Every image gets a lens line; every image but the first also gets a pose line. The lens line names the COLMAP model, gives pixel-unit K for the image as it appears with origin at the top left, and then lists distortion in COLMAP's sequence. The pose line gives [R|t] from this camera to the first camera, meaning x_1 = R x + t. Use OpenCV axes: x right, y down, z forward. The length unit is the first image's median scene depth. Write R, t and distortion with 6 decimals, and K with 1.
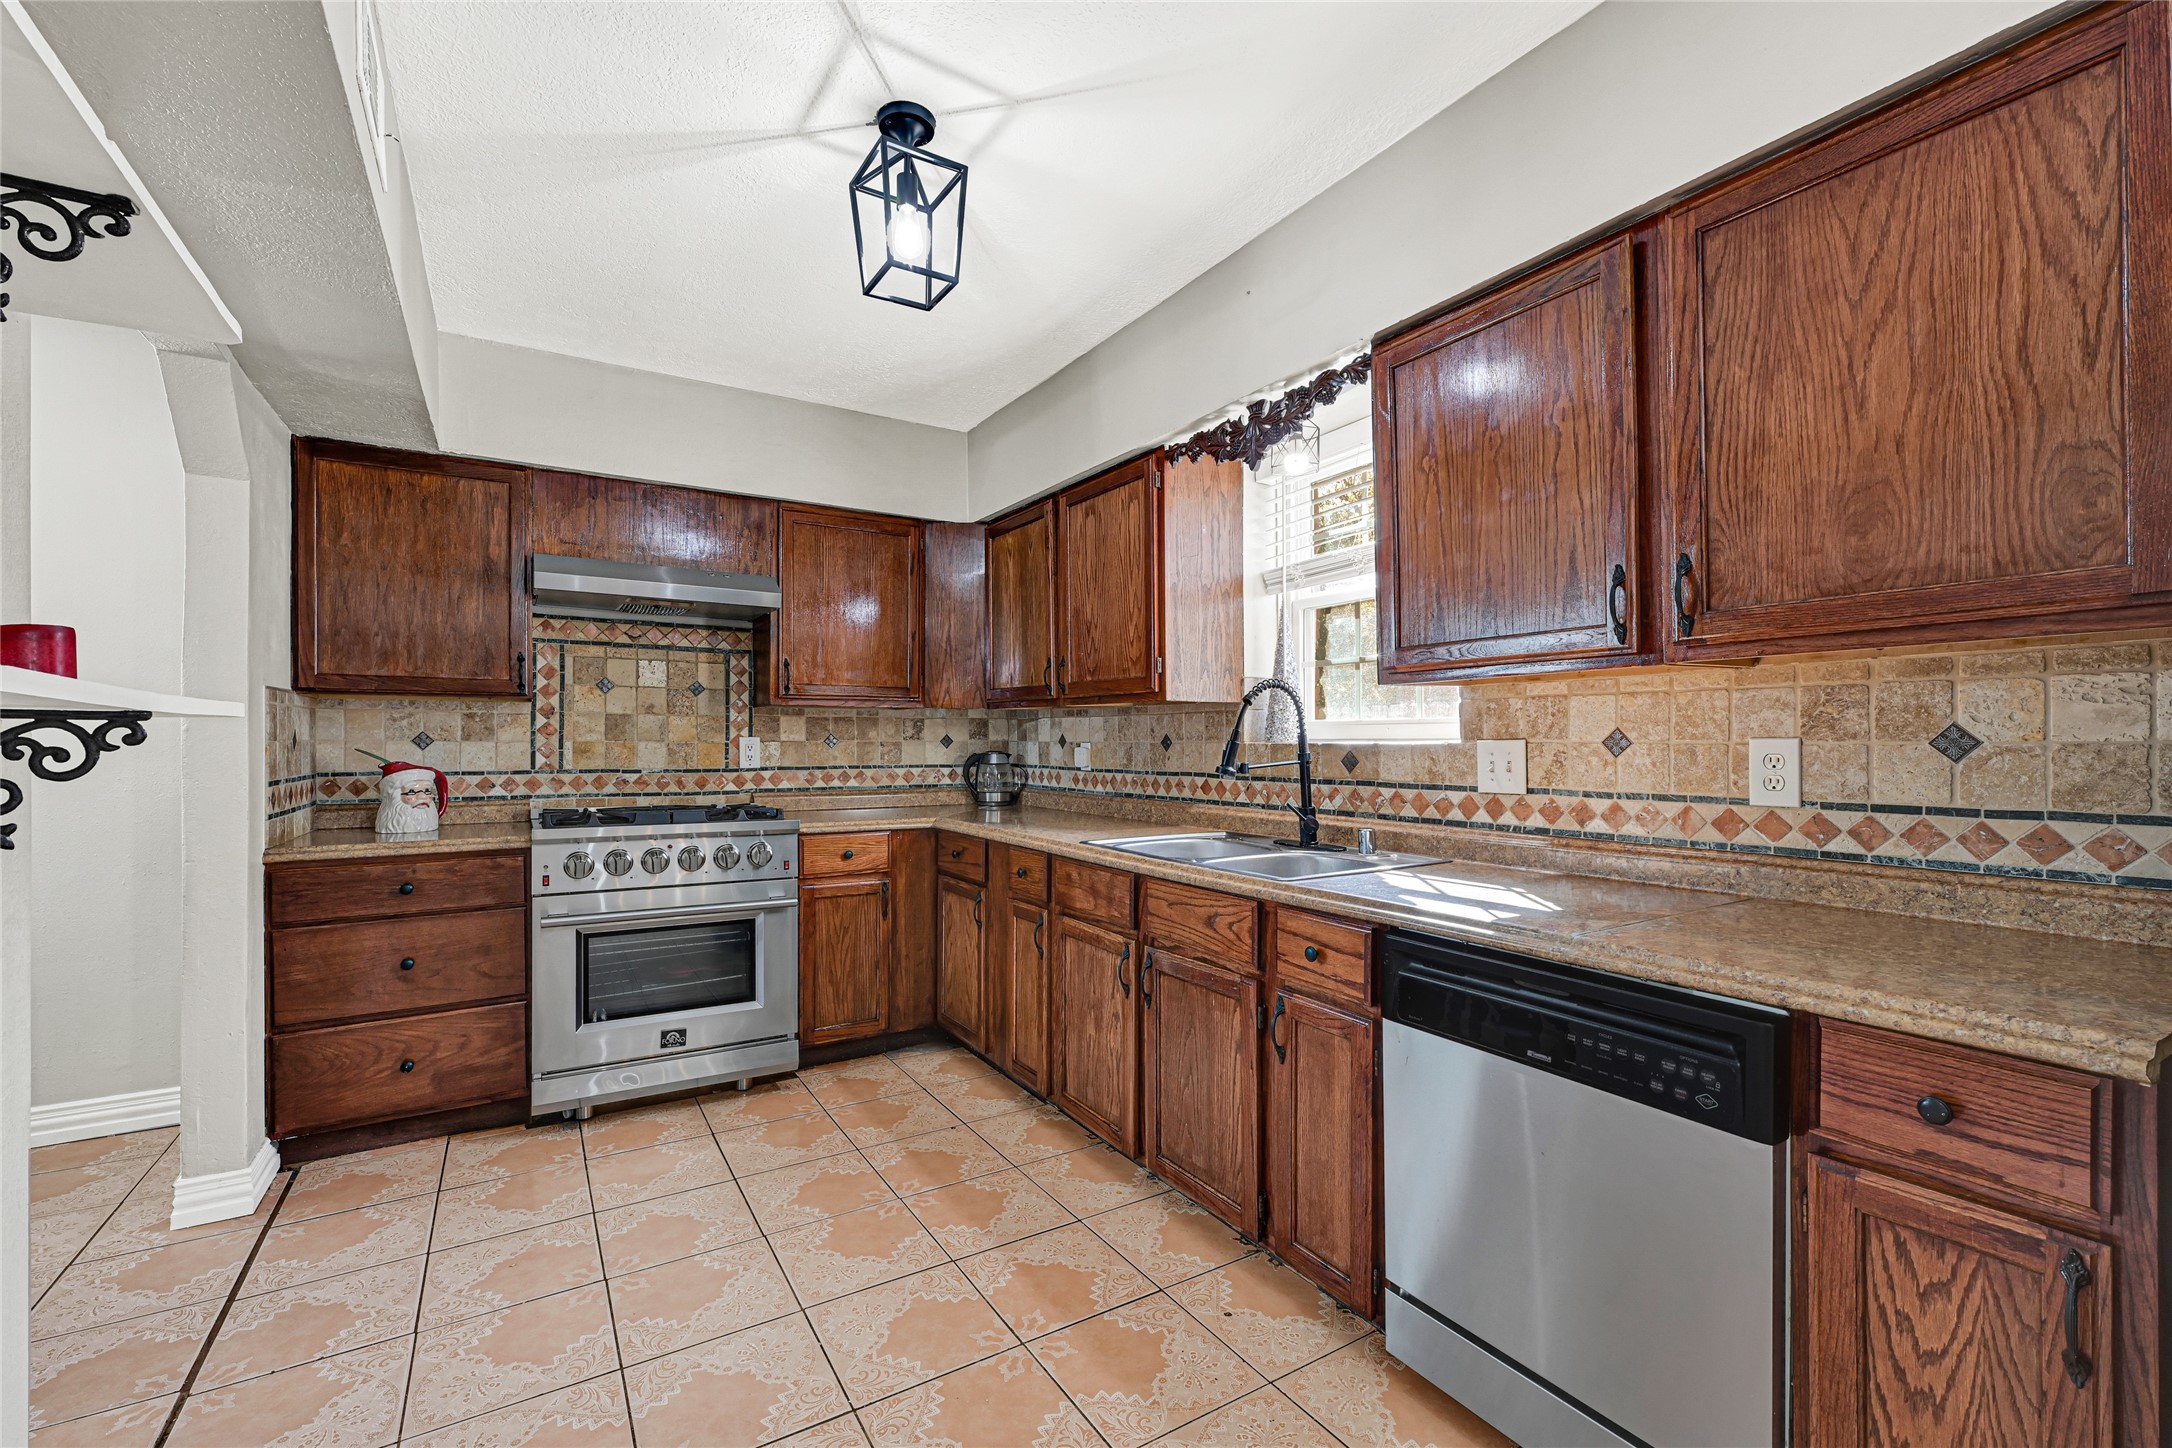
lens RADIAL K [[896.8, 0, 1083.1], [0, 896.8, 730.5], [0, 0, 1]] dist [-0.010127, -0.000872]
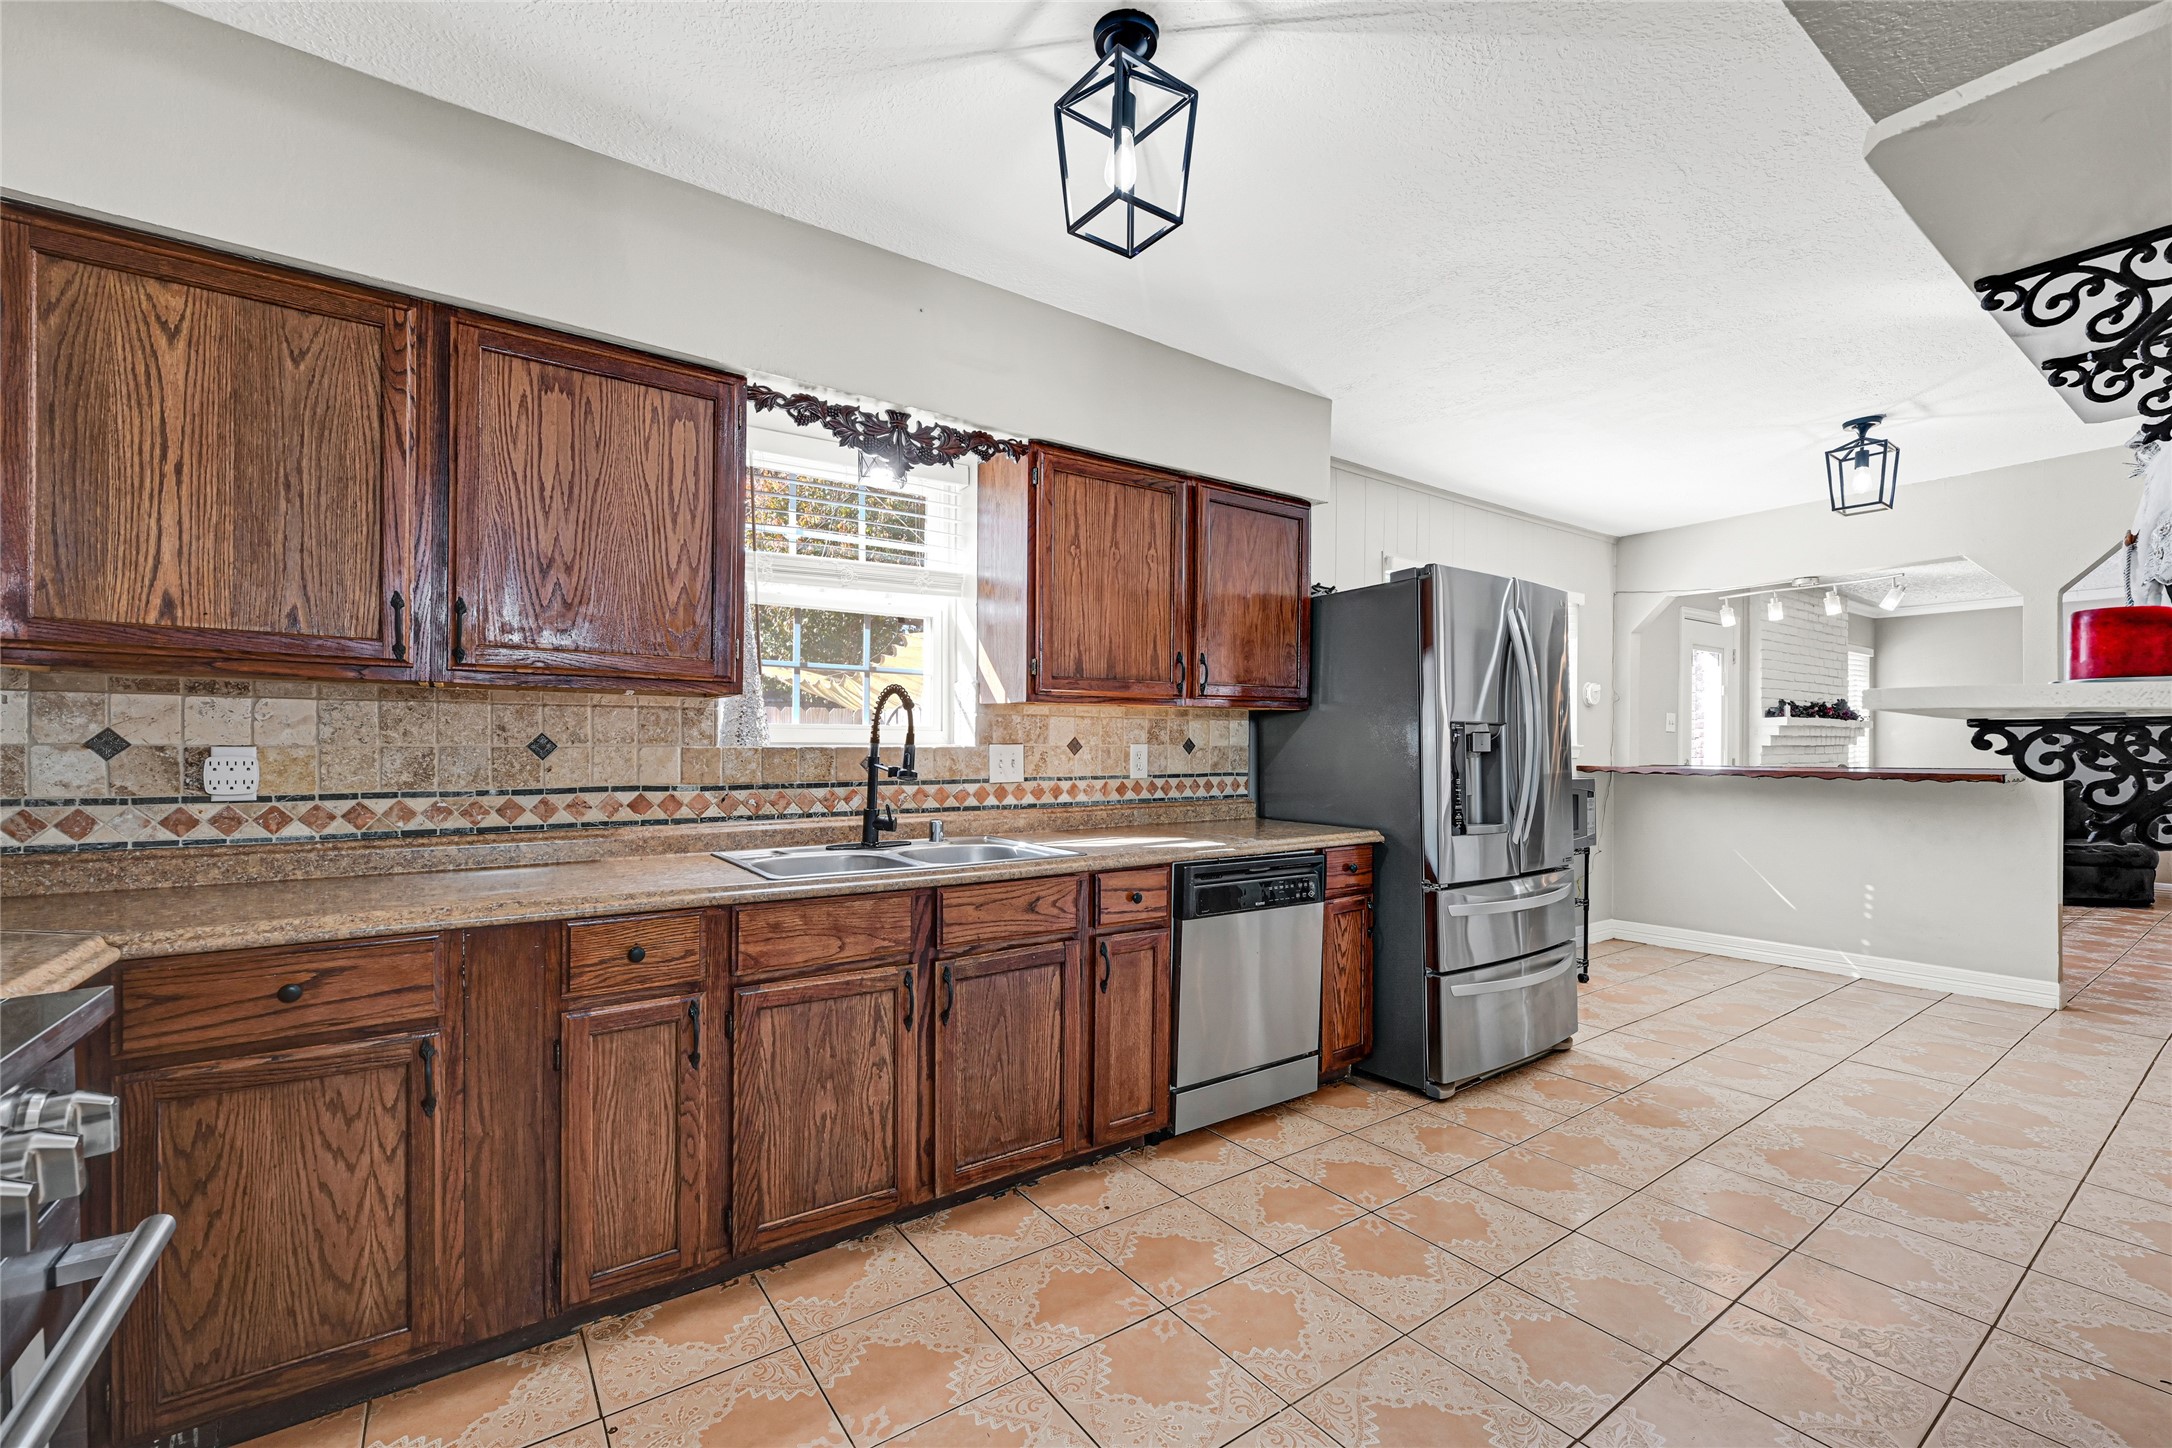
lens RADIAL K [[896.8, 0, 1075.8], [0, 896.8, 728.4], [0, 0, 1]] dist [-0.010127, -0.000872]
pose [[-0.046091, 0.016960, 0.998793, -0.935818], [-0.014757, 0.999735, -0.017657, 0.008924], [-0.998828, -0.015553, -0.045829, 0.953821]]
